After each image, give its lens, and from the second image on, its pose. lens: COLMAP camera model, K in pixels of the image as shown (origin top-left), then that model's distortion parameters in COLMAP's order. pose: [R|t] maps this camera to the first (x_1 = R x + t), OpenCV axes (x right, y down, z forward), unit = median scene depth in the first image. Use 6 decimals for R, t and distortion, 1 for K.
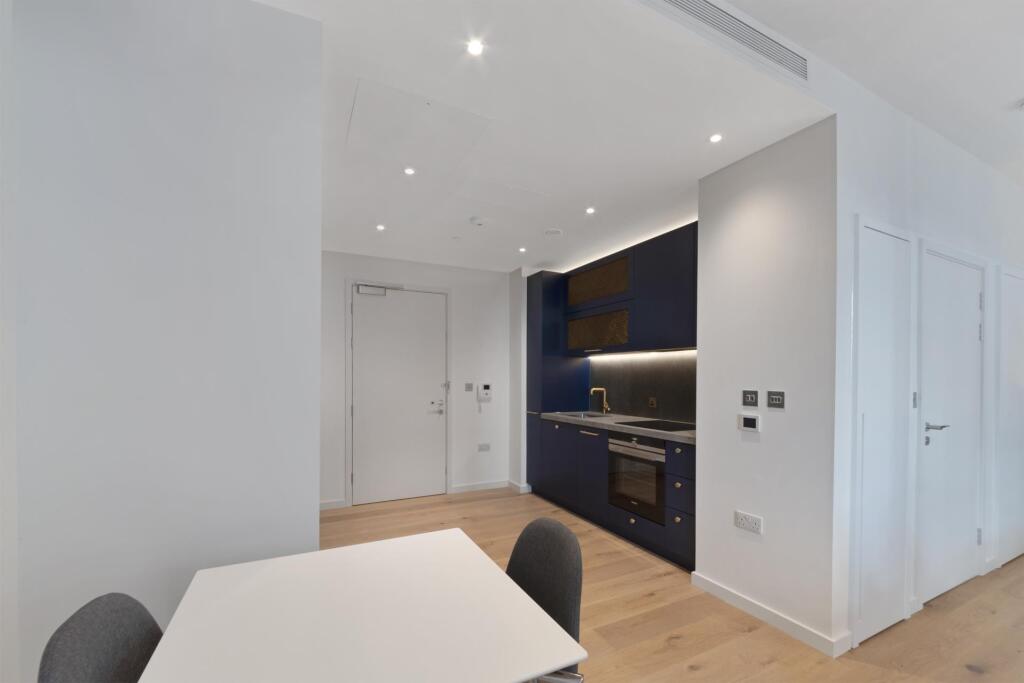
lens RADIAL K [[421.6, 0, 514.0], [0, 421.6, 379.4], [0, 0, 1]] dist [-0.000236, -0.000131]
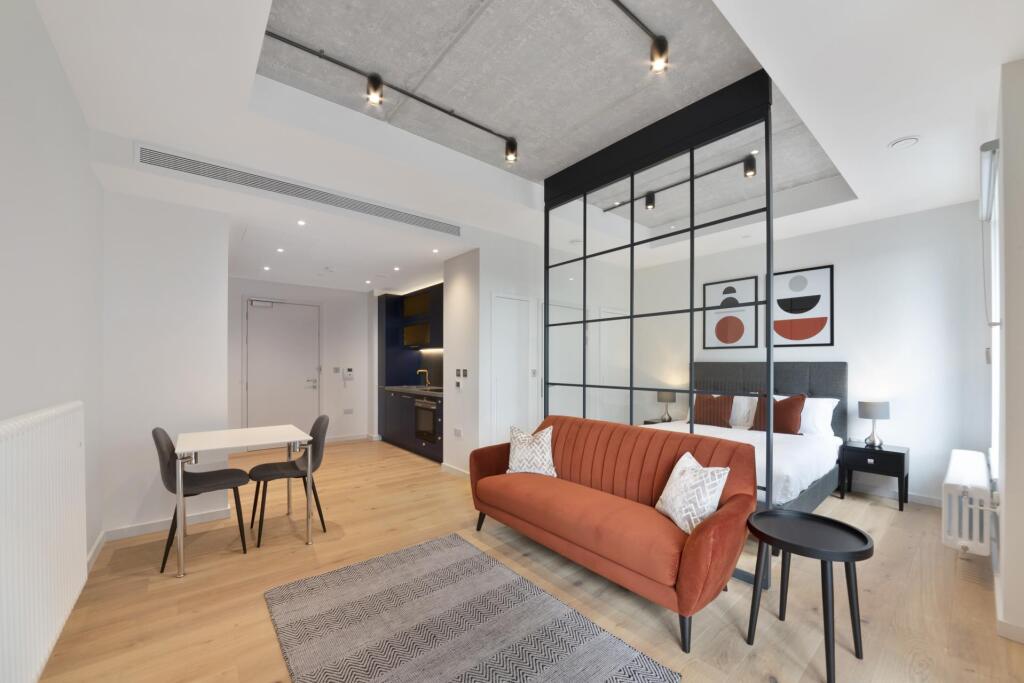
lens RADIAL K [[396.0, 0, 515.1], [0, 396.0, 363.4], [0, 0, 1]] dist [0.000338, -0.012595]
pose [[0.975903, -0.002695, 0.218186, 0.235604], [0.003944, 0.999978, -0.005286, 0.005935], [-0.218167, 0.006019, 0.975893, -0.566281]]
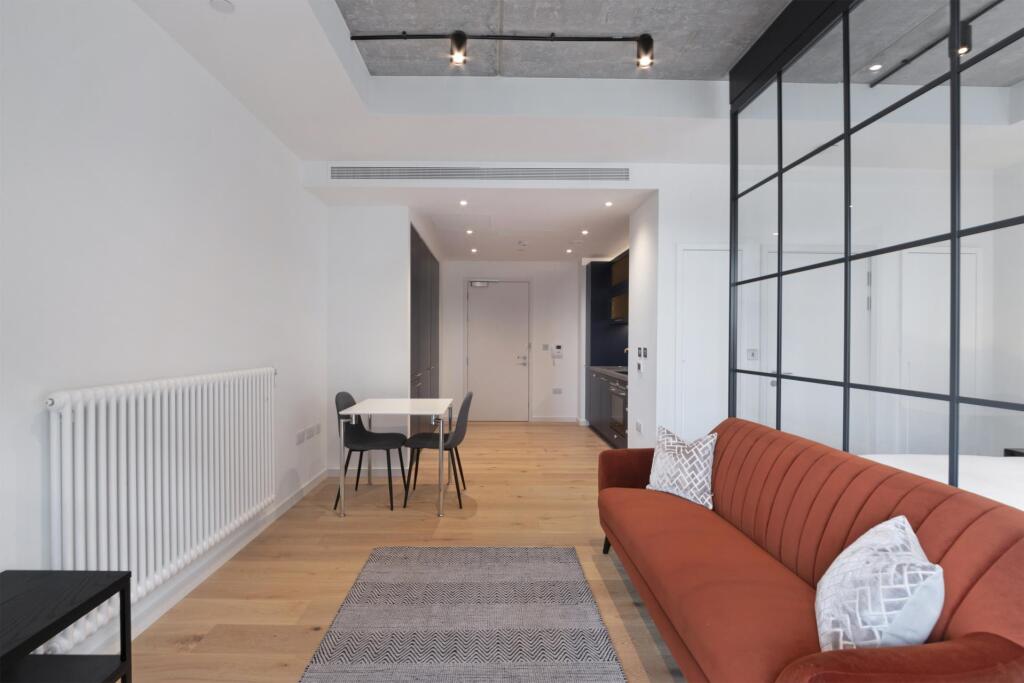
lens RADIAL K [[451.0, 0, 495.5], [0, 451.0, 341.8], [0, 0, 1]] dist [-0.001647, -0.000697]
pose [[0.894580, 0.001521, -0.446905, 0.490151], [-0.002925, 0.999993, -0.002451, 0.005857], [0.446898, 0.003500, 0.894578, -0.489332]]
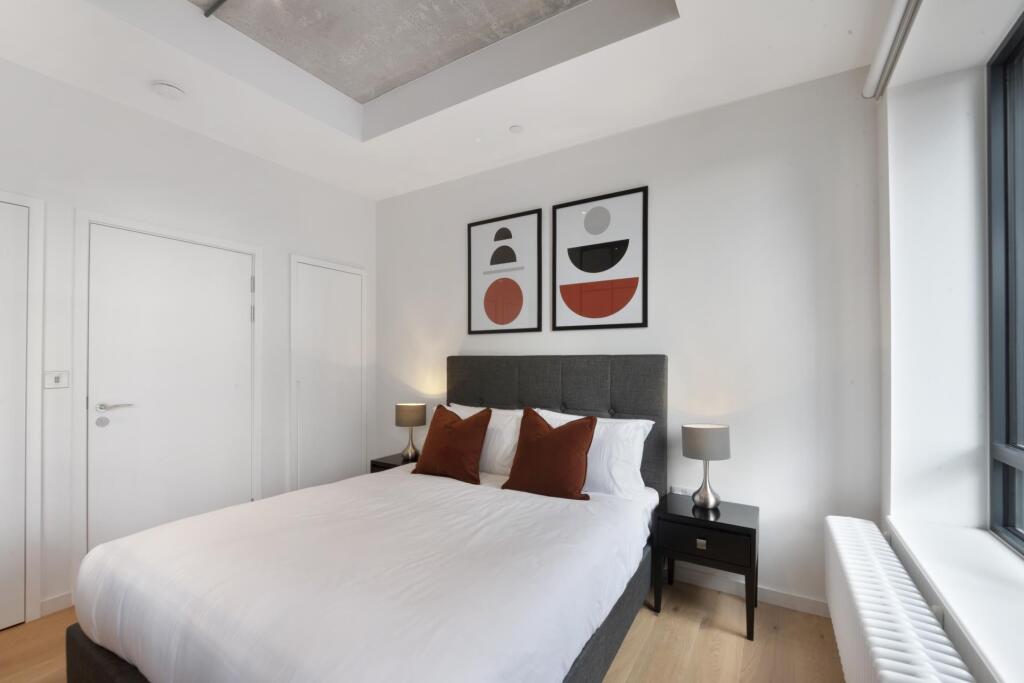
lens RADIAL K [[435.8, 0, 512.3], [0, 435.8, 358.2], [0, 0, 1]] dist [-0.000644, -0.000204]
pose [[0.860300, 0.001283, 0.509786, 0.775972], [0.005090, 0.999925, -0.011106, 0.010795], [-0.509763, 0.012149, 0.860229, -0.194944]]
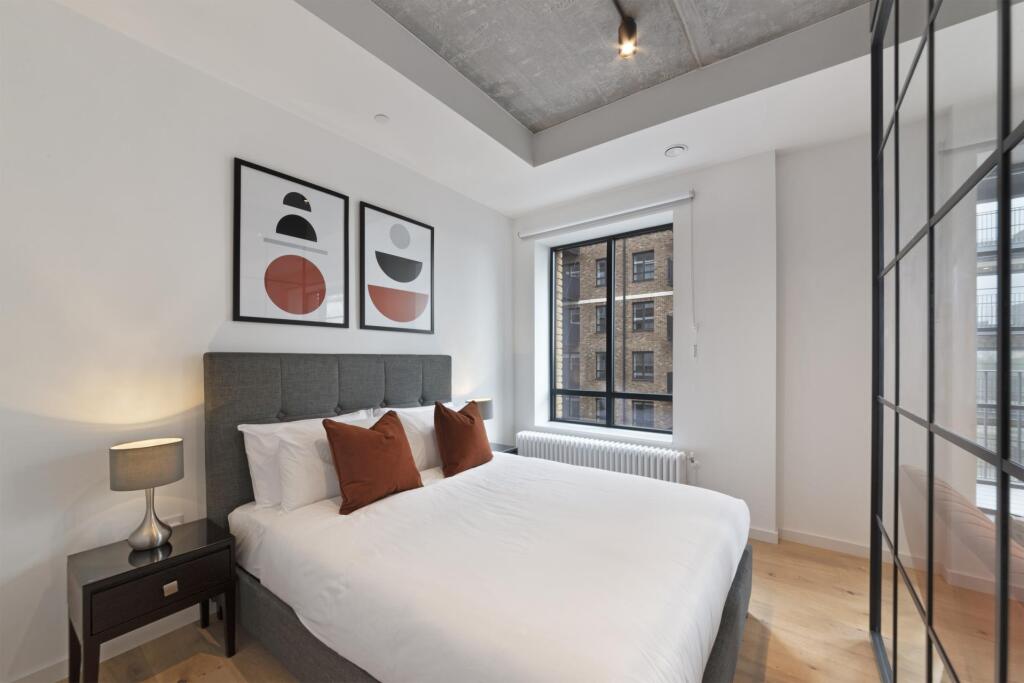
lens RADIAL K [[396.0, 0, 515.1], [0, 396.0, 363.4], [0, 0, 1]] dist [0.000338, -0.012595]
pose [[-0.447625, -0.010538, 0.894159, 0.499734], [0.005521, 0.999879, 0.014547, 0.005636], [-0.894204, 0.011448, -0.447512, 0.489146]]
